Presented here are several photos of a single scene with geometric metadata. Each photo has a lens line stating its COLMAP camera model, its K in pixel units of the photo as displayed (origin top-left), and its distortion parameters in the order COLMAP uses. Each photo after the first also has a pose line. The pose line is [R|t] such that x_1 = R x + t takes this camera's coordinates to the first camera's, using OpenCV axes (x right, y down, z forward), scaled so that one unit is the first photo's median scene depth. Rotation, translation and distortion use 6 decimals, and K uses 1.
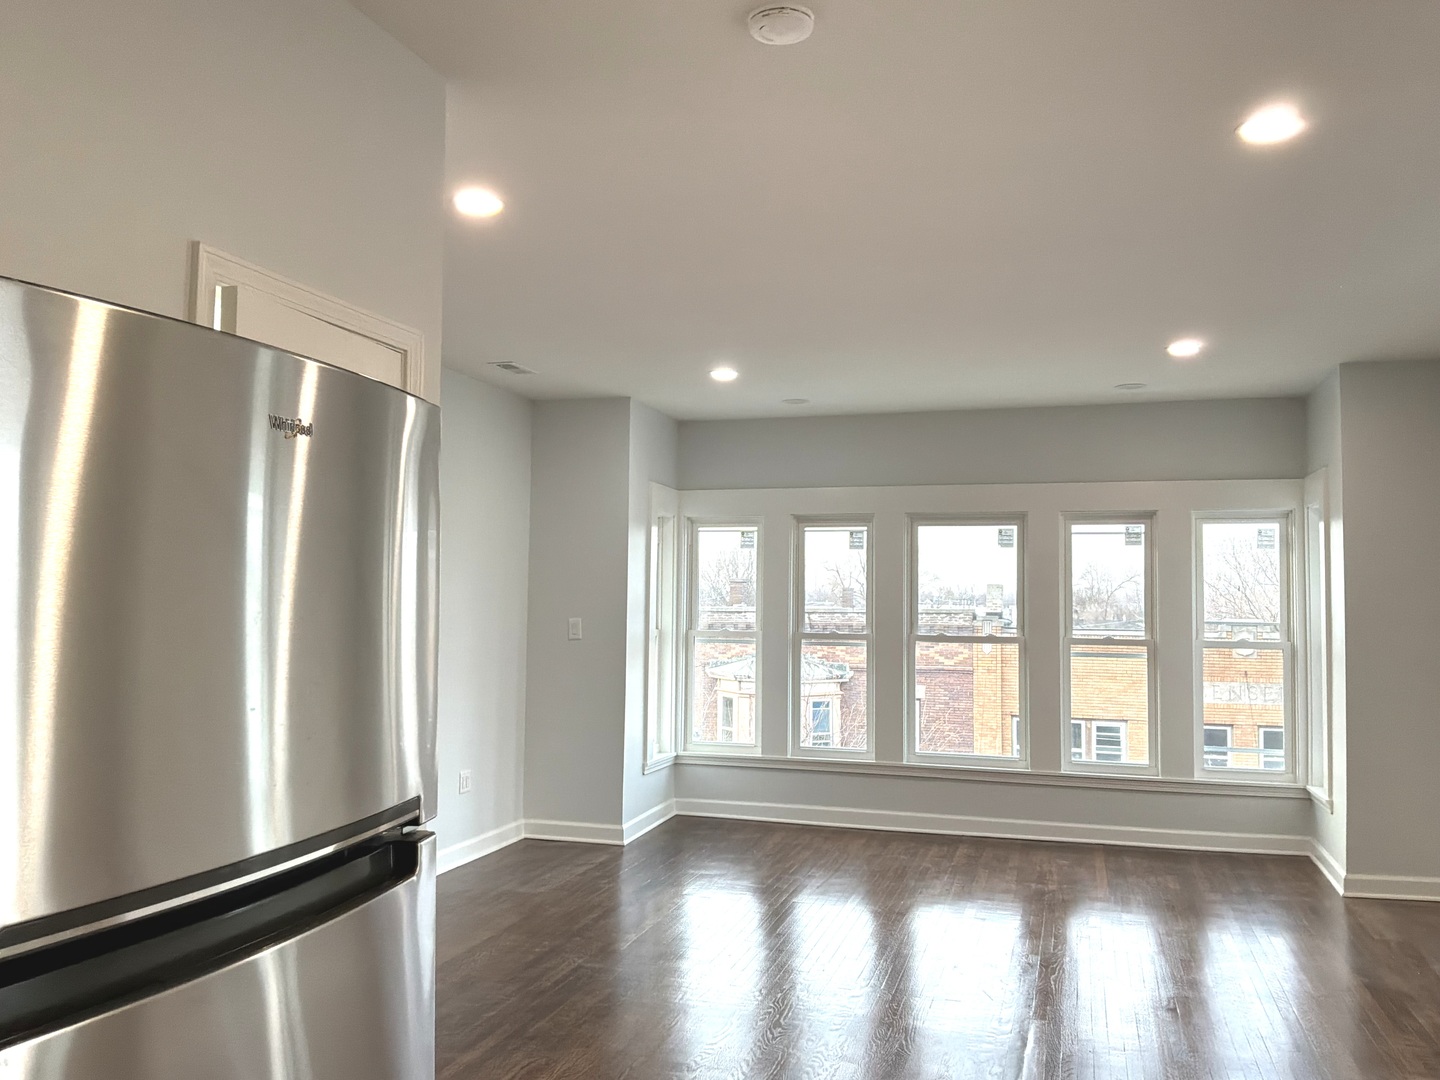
lens RADIAL K [[1203.5, 0, 713.7], [0, 1203.5, 535.1], [0, 0, 1]] dist [0.104574, -0.185937]
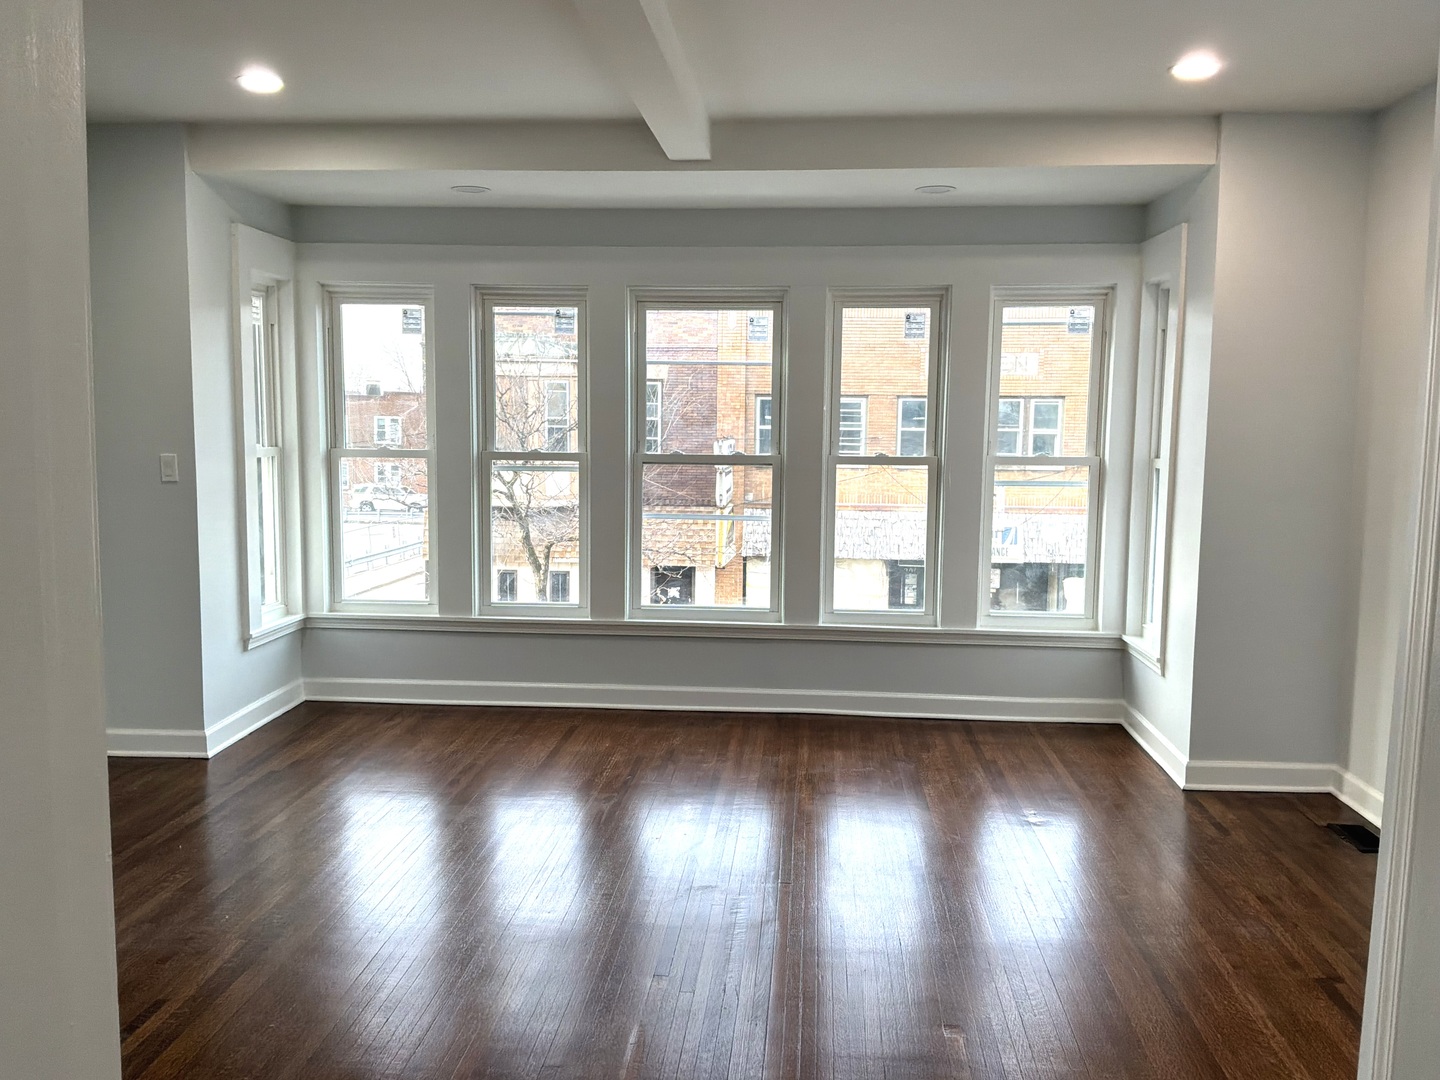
lens RADIAL K [[1203.5, 0, 715.8], [0, 1203.5, 518.2], [0, 0, 1]] dist [0.104574, -0.185937]
pose [[0.980553, -0.015158, 0.195667, 0.066962], [-0.009395, 0.992244, 0.123948, 0.030150], [-0.196028, -0.123376, 0.972806, 0.262309]]
